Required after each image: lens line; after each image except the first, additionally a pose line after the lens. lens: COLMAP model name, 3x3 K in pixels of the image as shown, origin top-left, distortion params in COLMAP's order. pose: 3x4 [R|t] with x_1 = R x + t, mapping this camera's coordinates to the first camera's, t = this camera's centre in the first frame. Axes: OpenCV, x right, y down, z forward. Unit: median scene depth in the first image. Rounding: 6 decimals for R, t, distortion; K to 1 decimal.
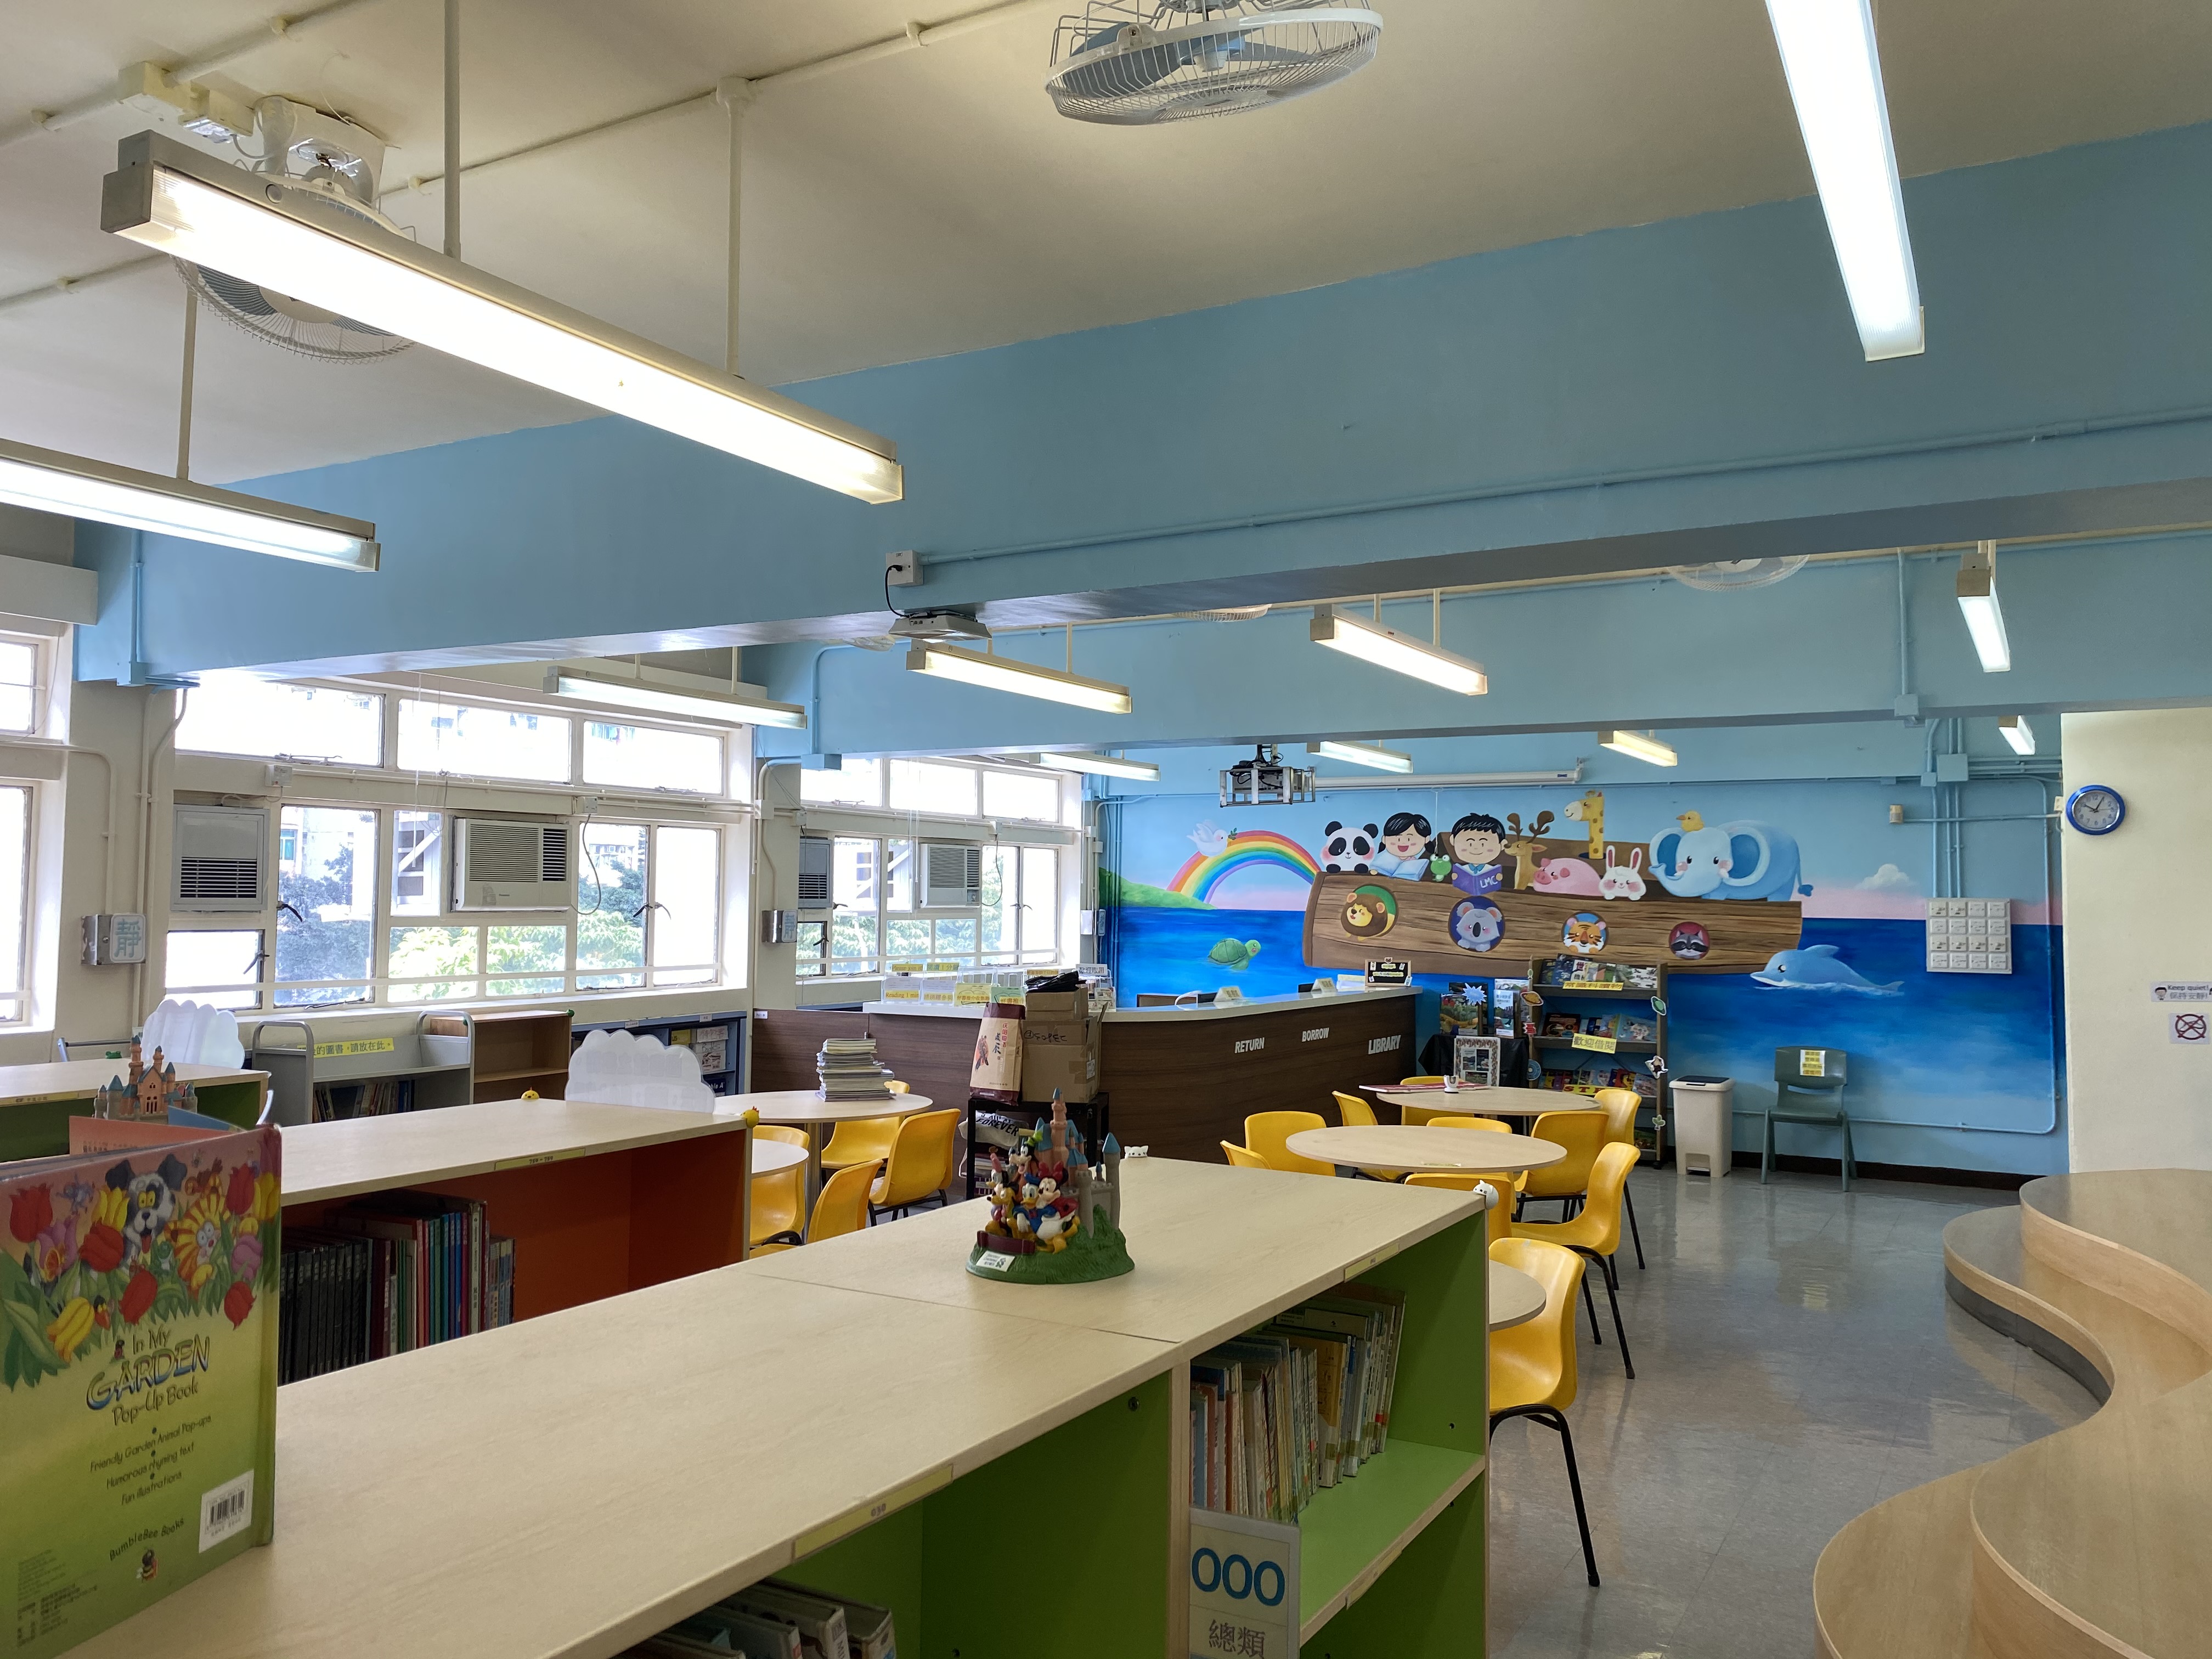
lens RADIAL K [[1671.8, 0, 1106.0], [0, 1671.8, 829.5], [0, 0, 1]] dist [-0.000339, -0.000060]
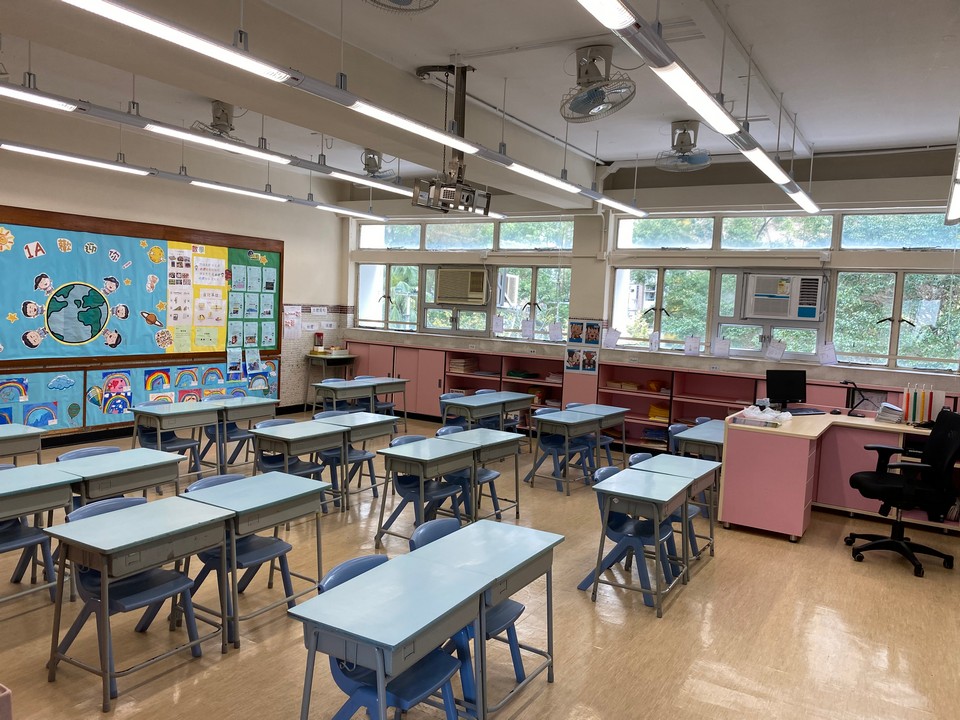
lens RADIAL K [[725.6, 0, 480.0], [0, 725.6, 360.0], [0, 0, 1]] dist [-0.000339, -0.000060]
pose [[-0.024470, 0.064599, -0.997611, 0.681231], [-0.005233, 0.997888, 0.064745, 0.057187], [0.999687, 0.006805, -0.024080, 0.993266]]
